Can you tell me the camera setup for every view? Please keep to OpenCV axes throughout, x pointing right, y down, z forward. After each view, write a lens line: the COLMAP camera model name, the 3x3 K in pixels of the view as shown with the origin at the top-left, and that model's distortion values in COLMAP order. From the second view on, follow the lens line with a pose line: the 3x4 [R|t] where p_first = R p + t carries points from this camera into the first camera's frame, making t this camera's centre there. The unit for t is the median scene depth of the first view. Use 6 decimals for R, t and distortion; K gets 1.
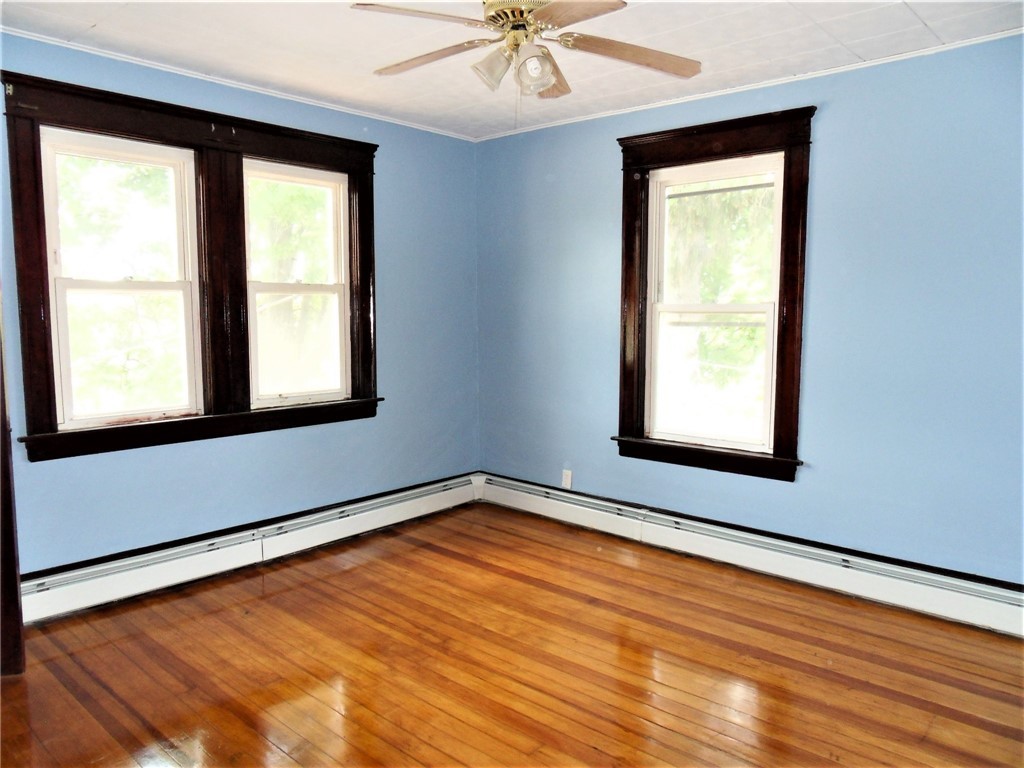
lens RADIAL K [[753.7, 0, 493.1], [0, 753.7, 388.2], [0, 0, 1]] dist [0.003428, 0.003350]
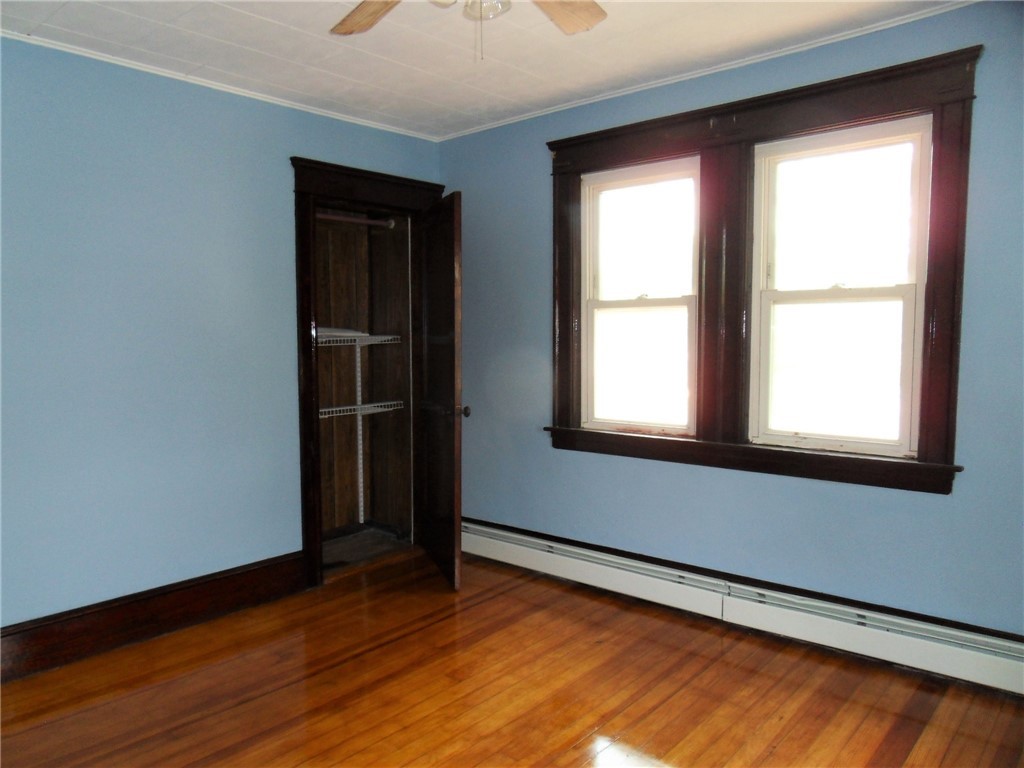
lens RADIAL K [[753.7, 0, 493.1], [0, 753.7, 388.2], [0, 0, 1]] dist [0.003428, 0.003350]
pose [[0.022841, 0.078423, -0.996658, 0.547713], [-0.092315, 0.992825, 0.076006, -0.075829], [0.995468, 0.090270, 0.029916, 0.735434]]
